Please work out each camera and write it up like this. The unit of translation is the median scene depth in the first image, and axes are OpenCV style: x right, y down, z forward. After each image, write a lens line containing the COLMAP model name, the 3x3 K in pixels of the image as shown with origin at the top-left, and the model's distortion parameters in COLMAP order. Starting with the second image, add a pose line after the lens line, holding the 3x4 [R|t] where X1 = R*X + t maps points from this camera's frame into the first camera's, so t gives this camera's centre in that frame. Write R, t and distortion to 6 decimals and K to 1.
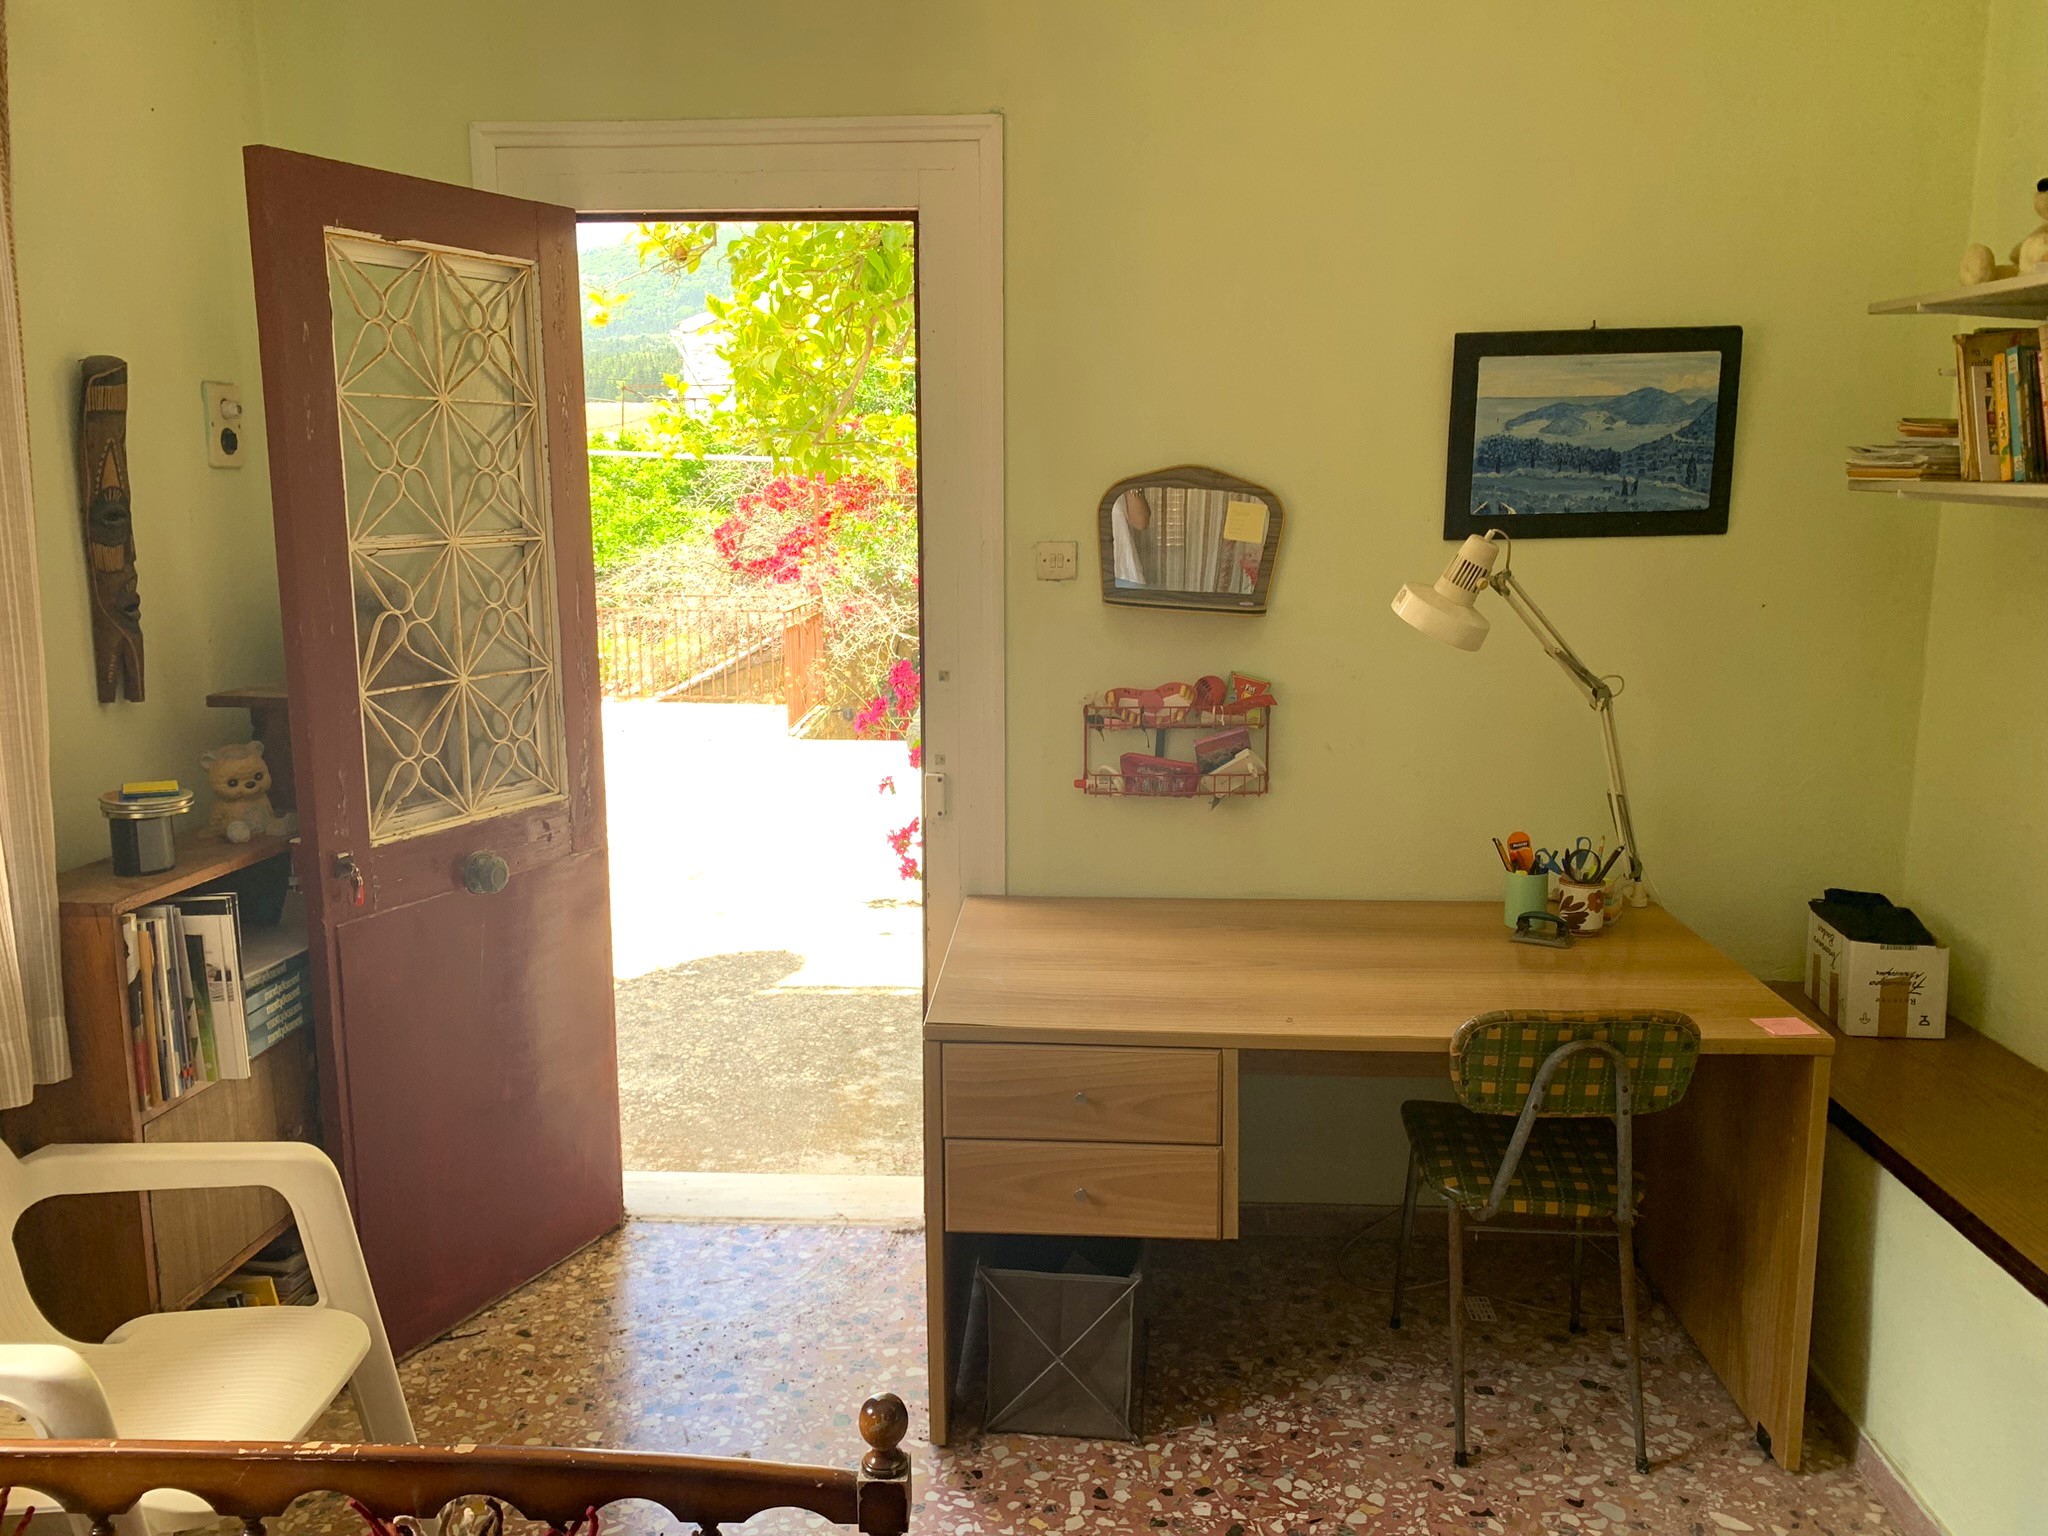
lens RADIAL K [[1527.2, 0, 1020.1], [0, 1527.2, 777.6], [0, 0, 1]] dist [0.021381, -0.001662]
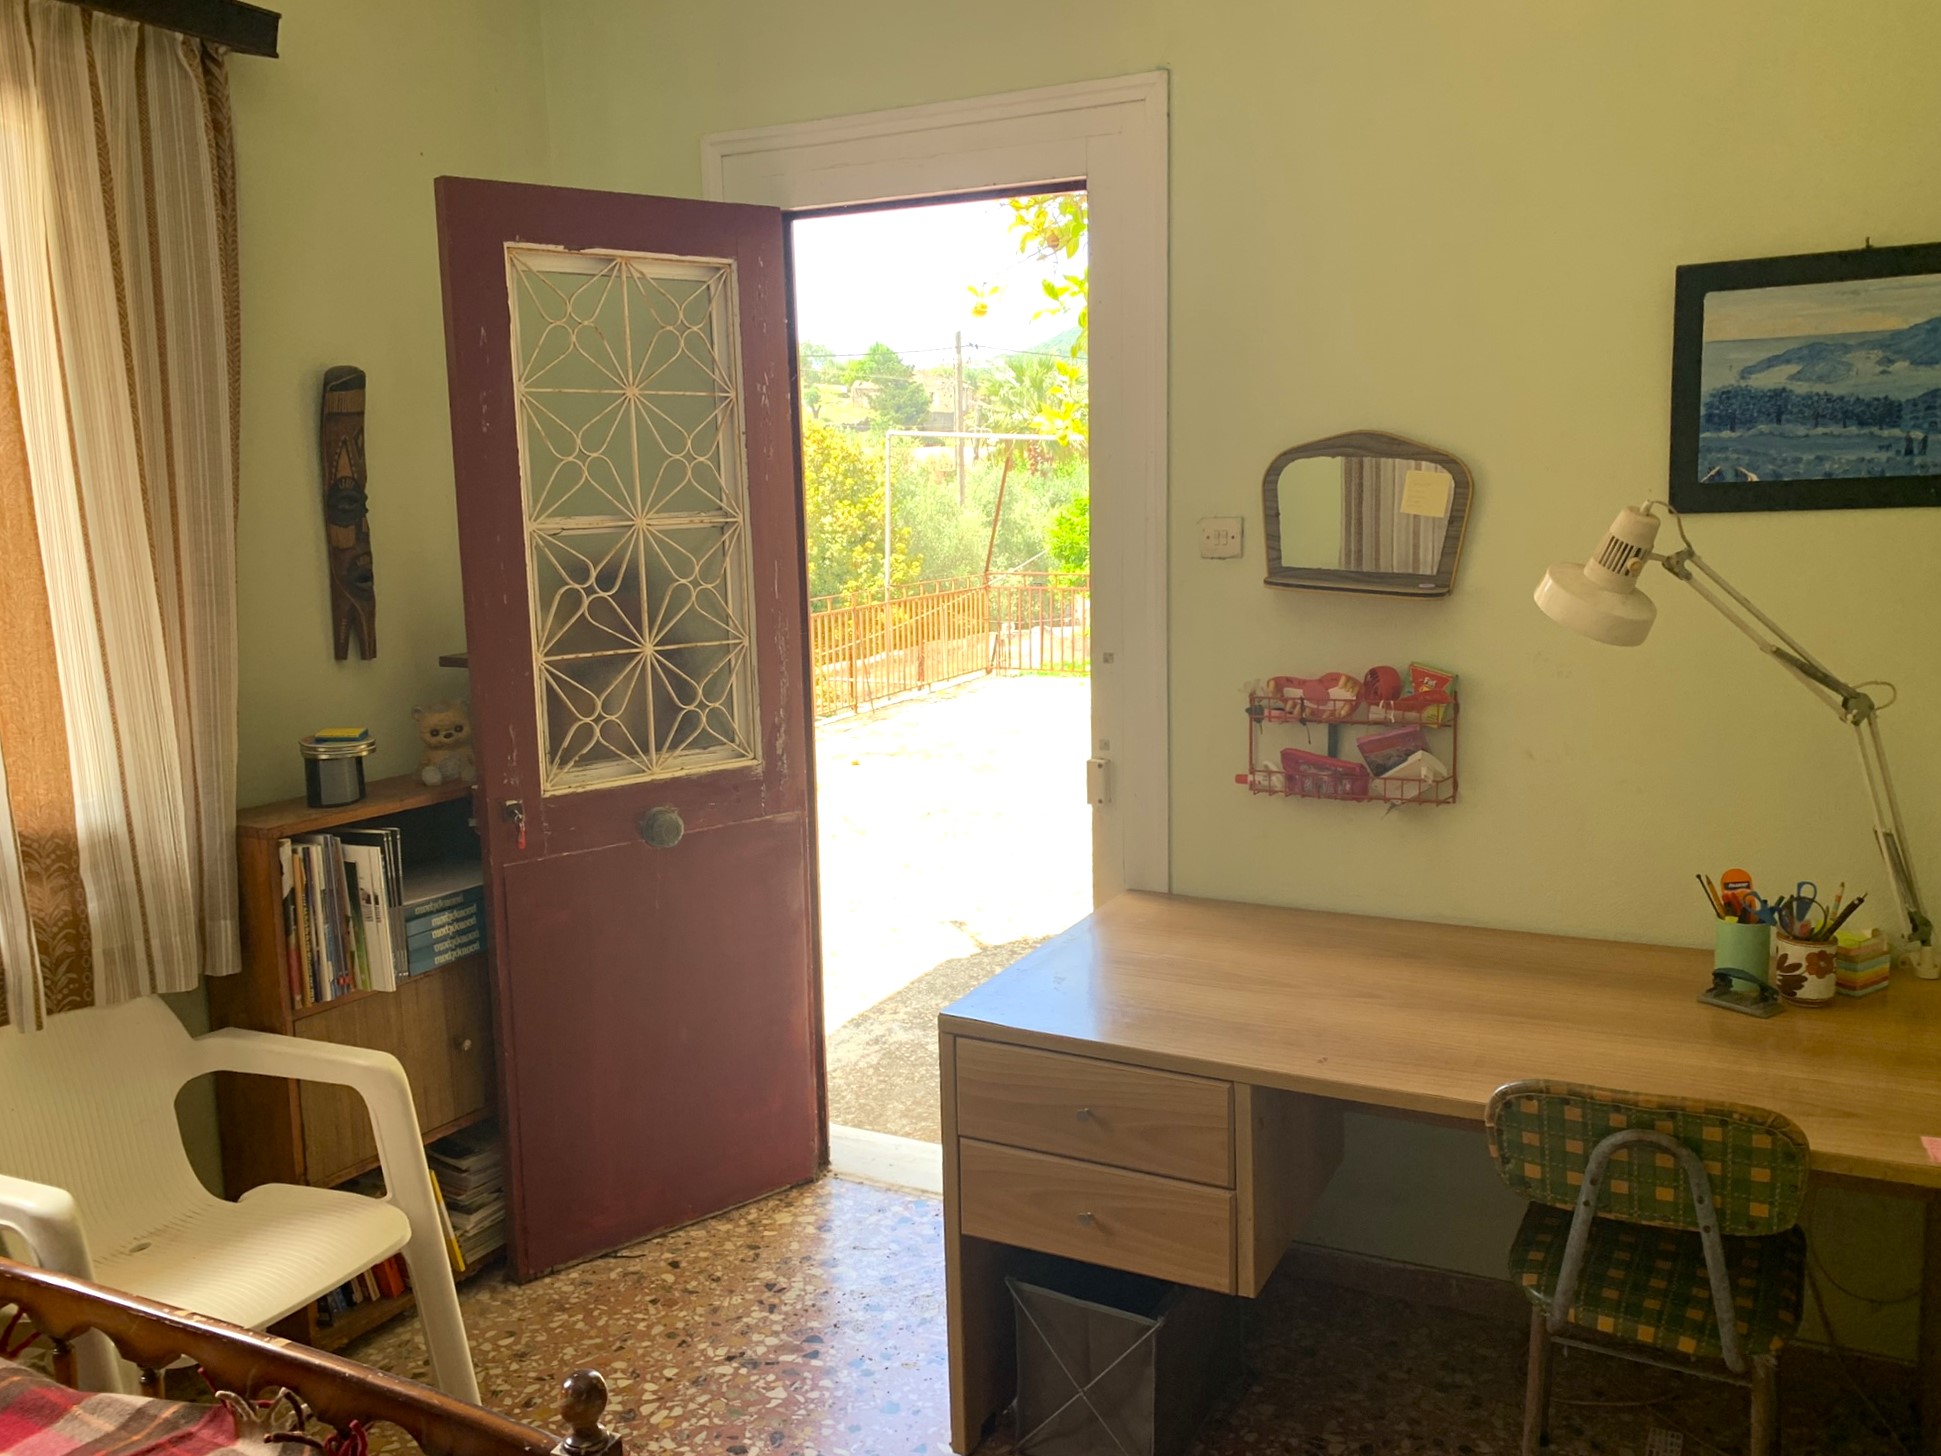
lens RADIAL K [[1539.7, 0, 970.5], [0, 1539.7, 728.0], [0, 0, 1]] dist [0.005696, 0.012829]
pose [[0.922562, 0.046585, -0.383025, 0.281203], [-0.054262, 0.998484, -0.009259, -0.010702], [0.382013, 0.029326, 0.923691, 0.088969]]
